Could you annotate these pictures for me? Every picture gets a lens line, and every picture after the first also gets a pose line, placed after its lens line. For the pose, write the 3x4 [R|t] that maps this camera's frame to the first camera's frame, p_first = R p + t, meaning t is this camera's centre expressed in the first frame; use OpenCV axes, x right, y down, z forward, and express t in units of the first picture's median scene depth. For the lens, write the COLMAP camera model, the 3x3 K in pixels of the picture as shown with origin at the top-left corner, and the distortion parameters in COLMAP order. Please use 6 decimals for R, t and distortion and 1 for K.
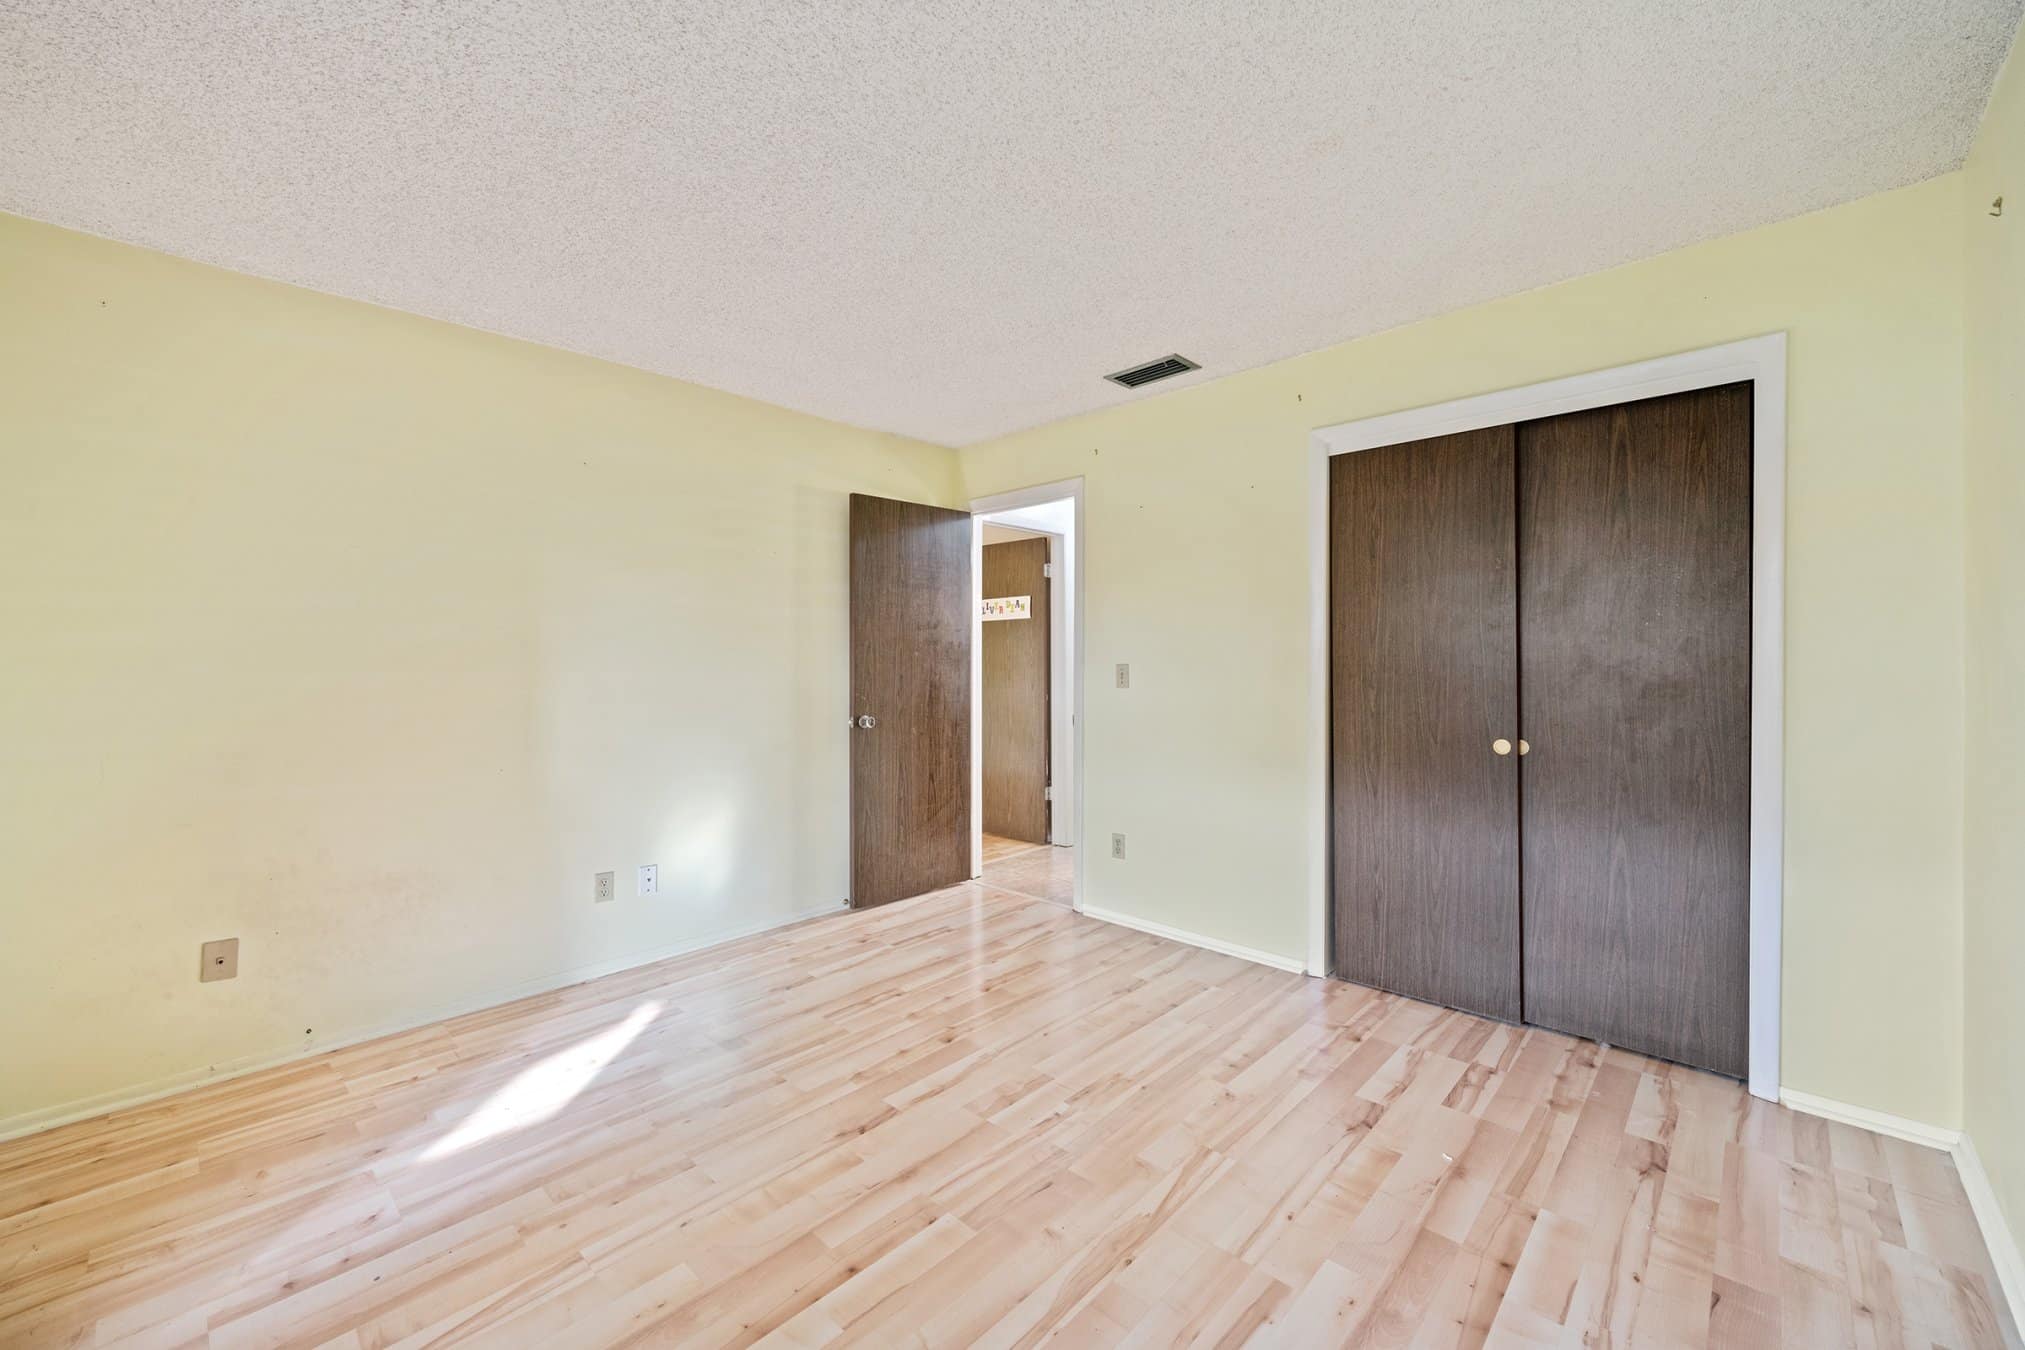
lens RADIAL K [[812.1, 0, 993.2], [0, 812.1, 664.2], [0, 0, 1]] dist [-0.001402, -0.000046]
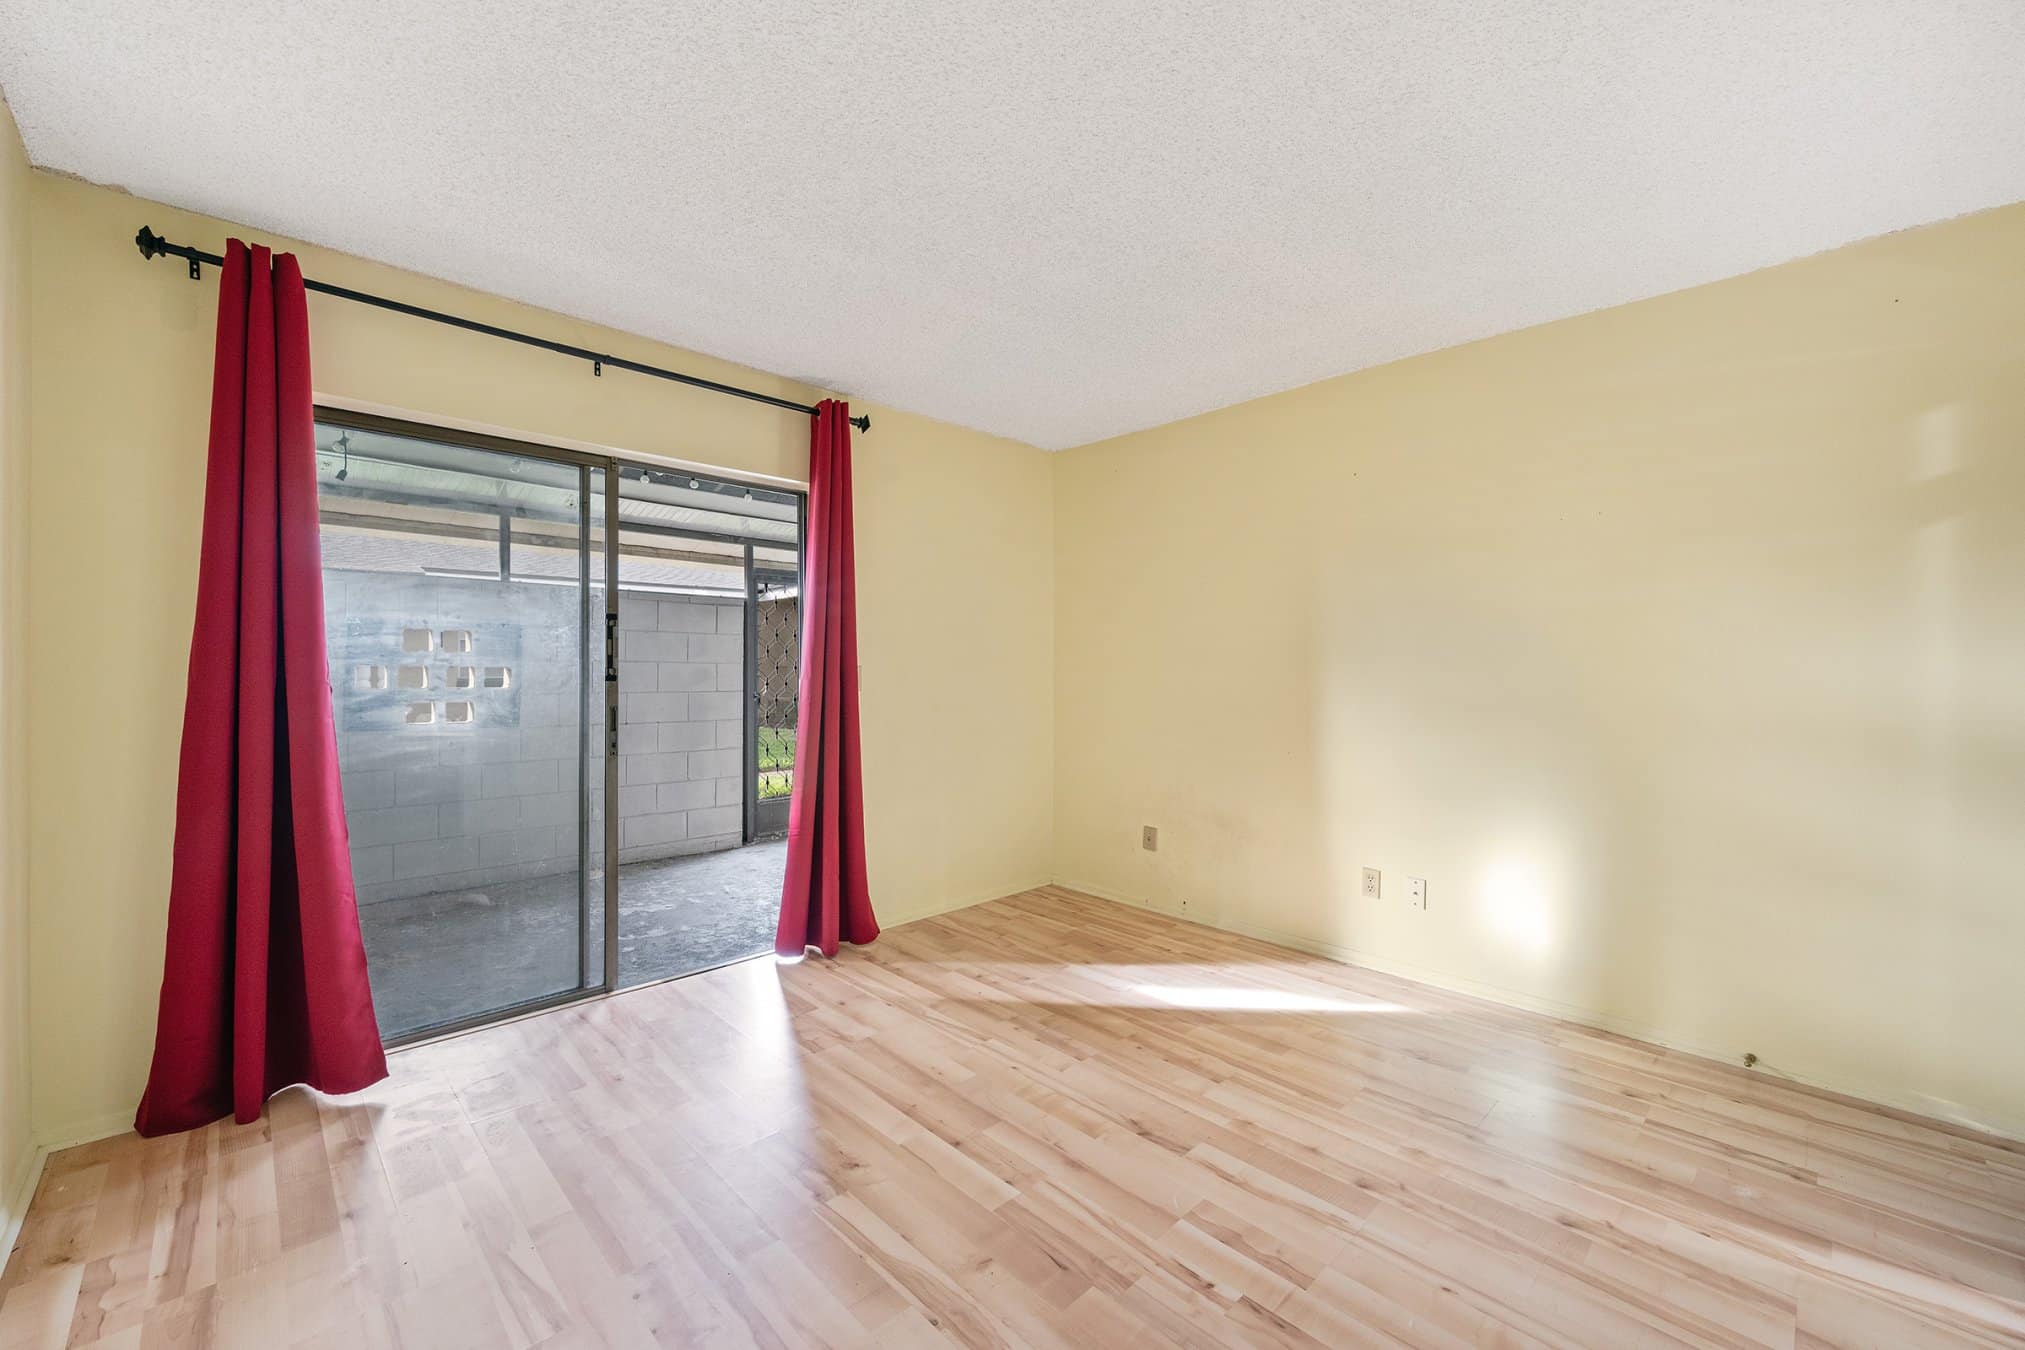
lens RADIAL K [[812.1, 0, 1019.8], [0, 812.1, 671.7], [0, 0, 1]] dist [-0.001402, -0.000046]
pose [[-0.039544, 0.012878, -0.999135, 0.764247], [-0.006489, 0.999893, 0.013144, -0.005095], [0.999197, 0.007003, -0.039456, 0.809258]]
